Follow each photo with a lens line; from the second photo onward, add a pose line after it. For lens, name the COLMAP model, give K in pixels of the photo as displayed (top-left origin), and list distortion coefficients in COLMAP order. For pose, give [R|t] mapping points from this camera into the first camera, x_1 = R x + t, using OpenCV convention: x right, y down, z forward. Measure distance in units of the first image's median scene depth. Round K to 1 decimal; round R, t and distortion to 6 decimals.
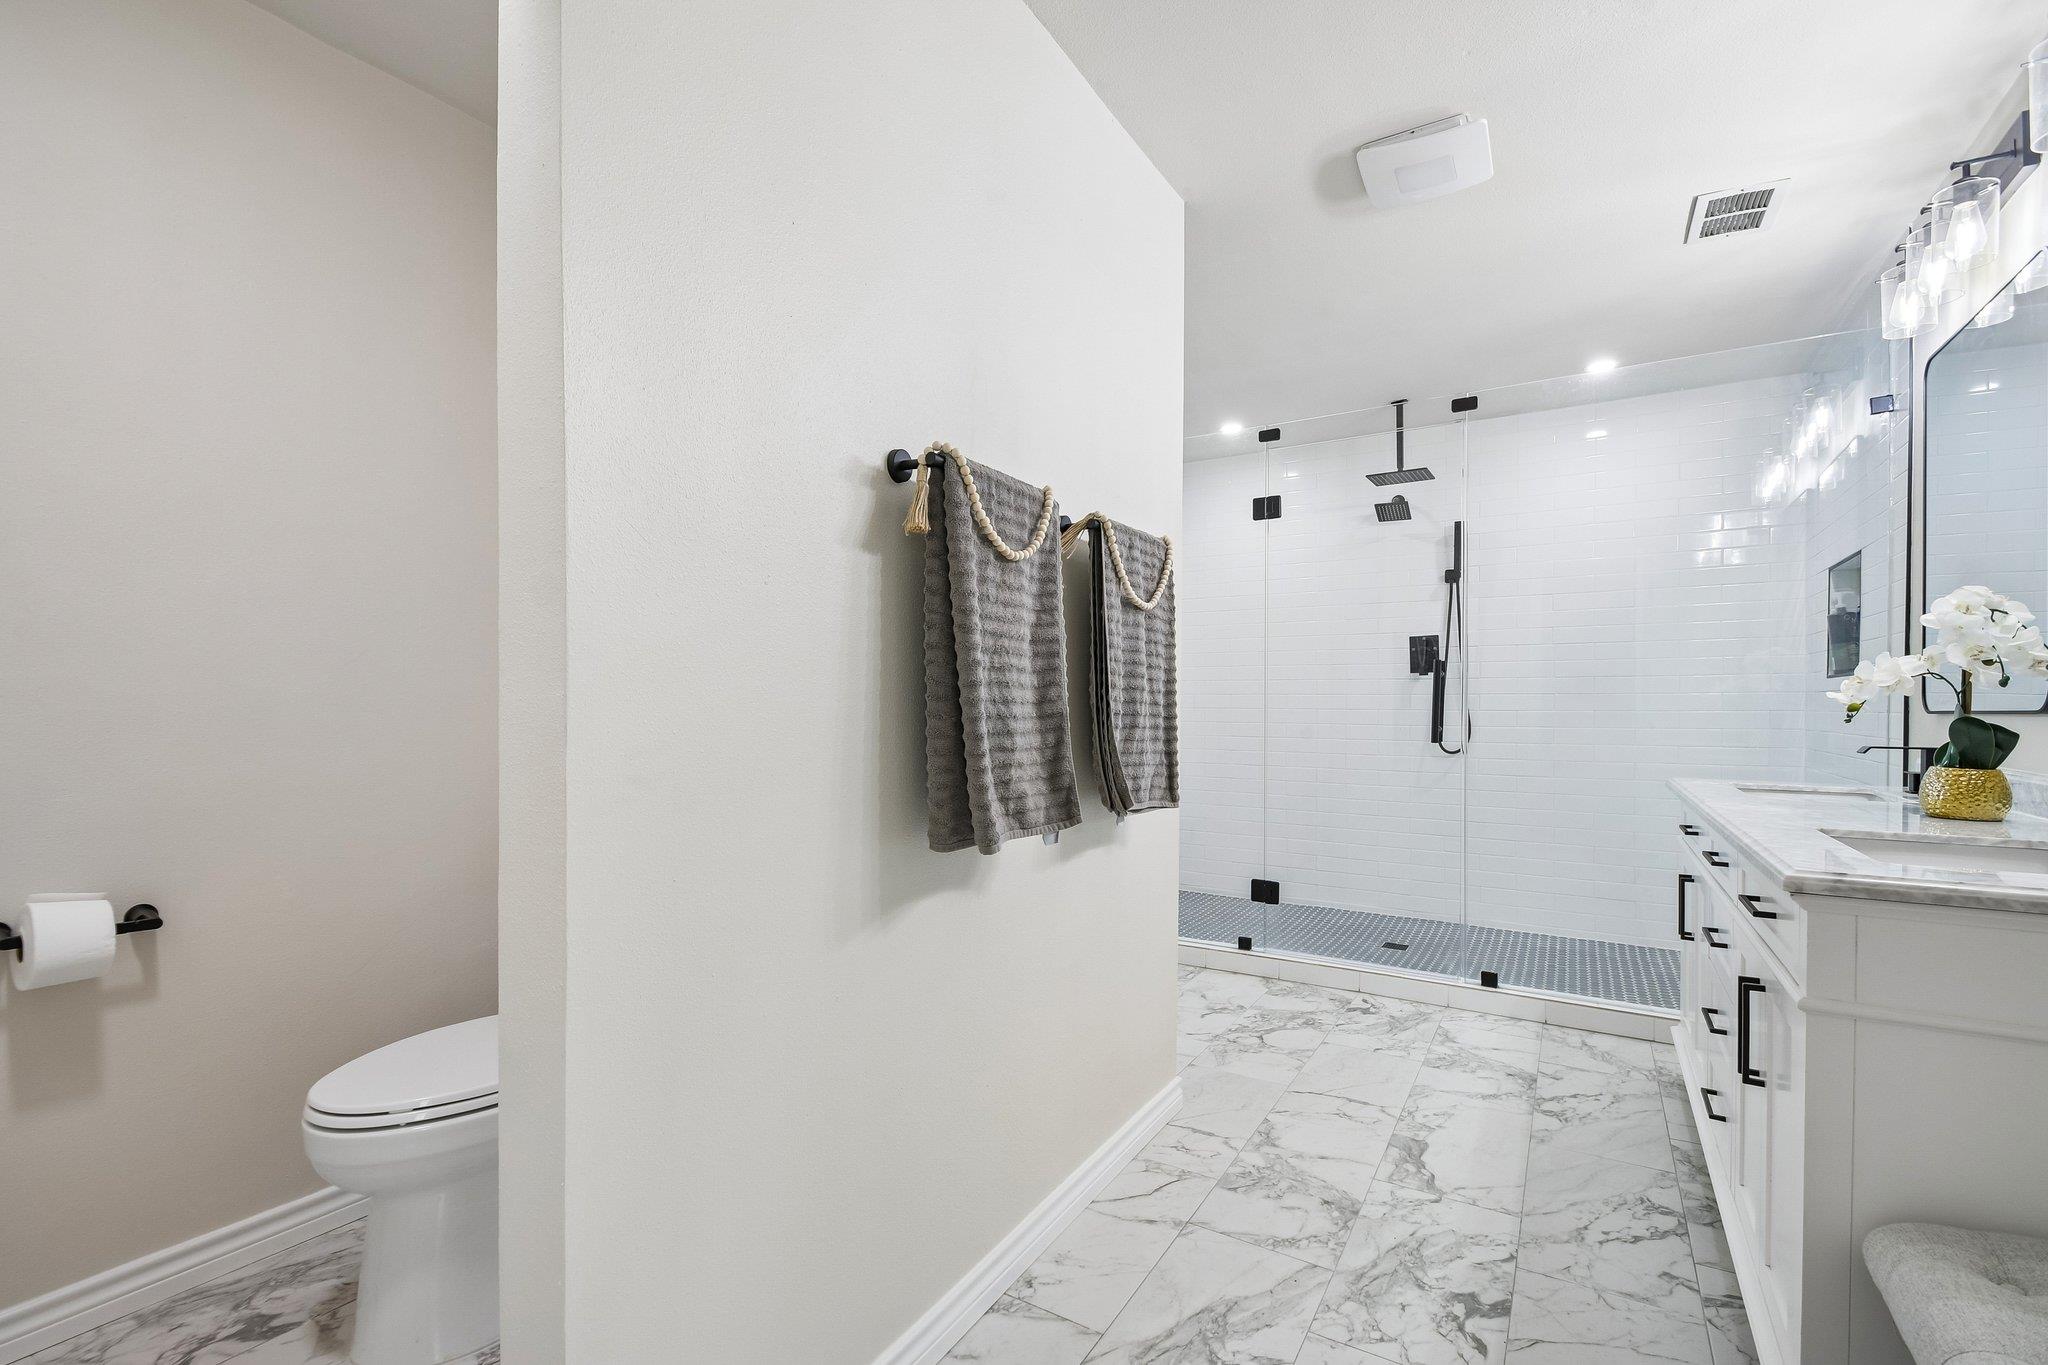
lens RADIAL K [[903.8, 0, 1023.8], [0, 903.8, 715.1], [0, 0, 1]] dist [-0.000774, -0.000449]
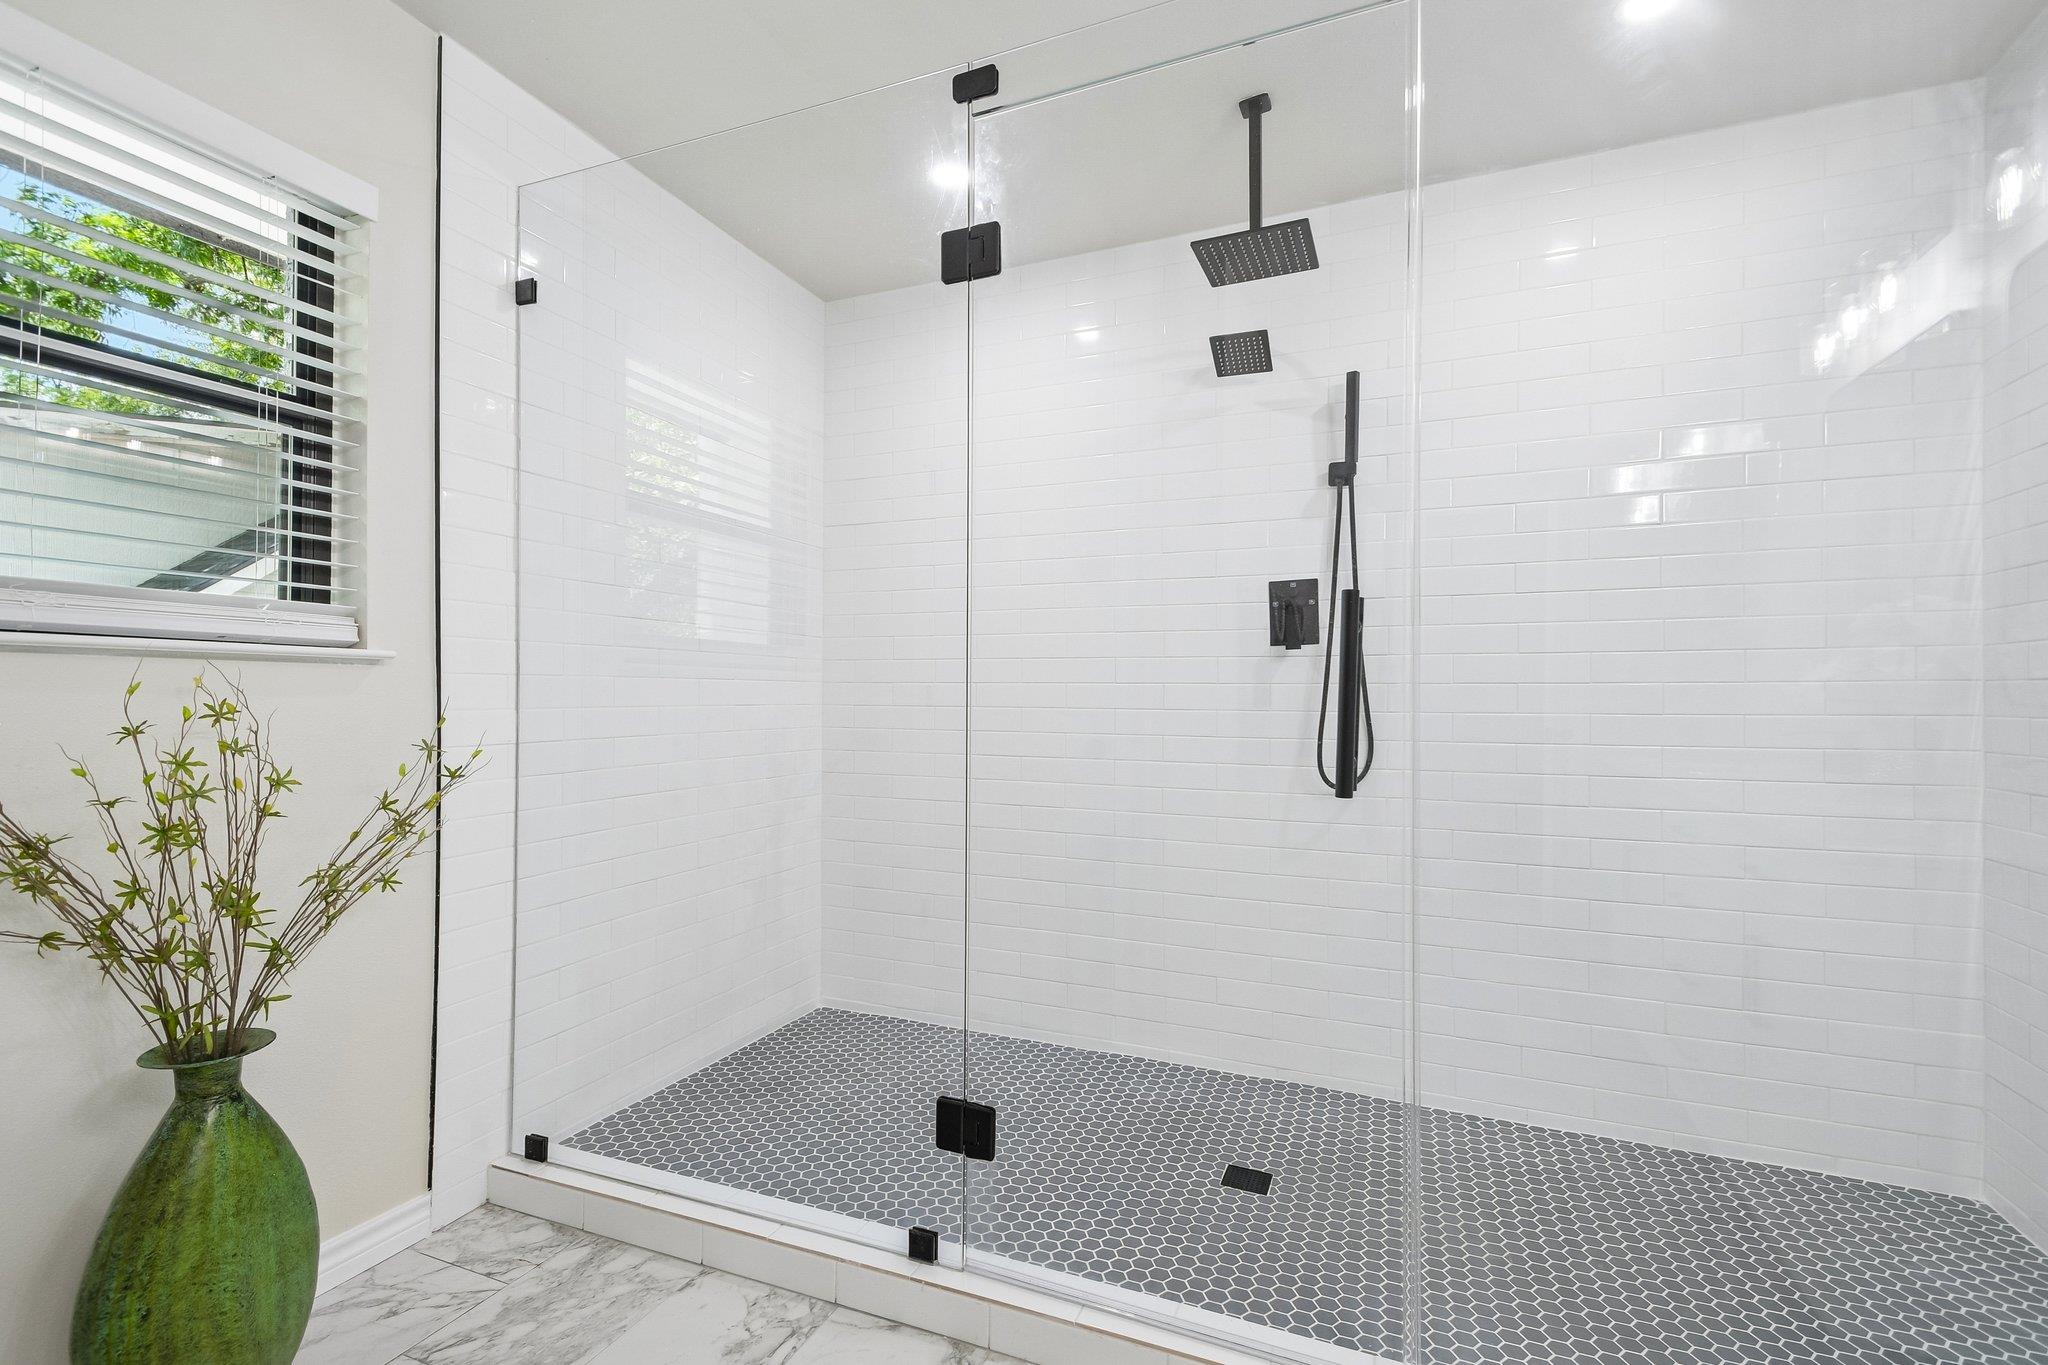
lens RADIAL K [[903.8, 0, 1023.8], [0, 903.8, 715.1], [0, 0, 1]] dist [-0.000774, -0.000449]
pose [[0.987586, -0.001141, 0.157076, 0.190914], [0.000651, 0.999995, 0.003171, -0.005375], [-0.157079, -0.003030, 0.987581, 0.476624]]
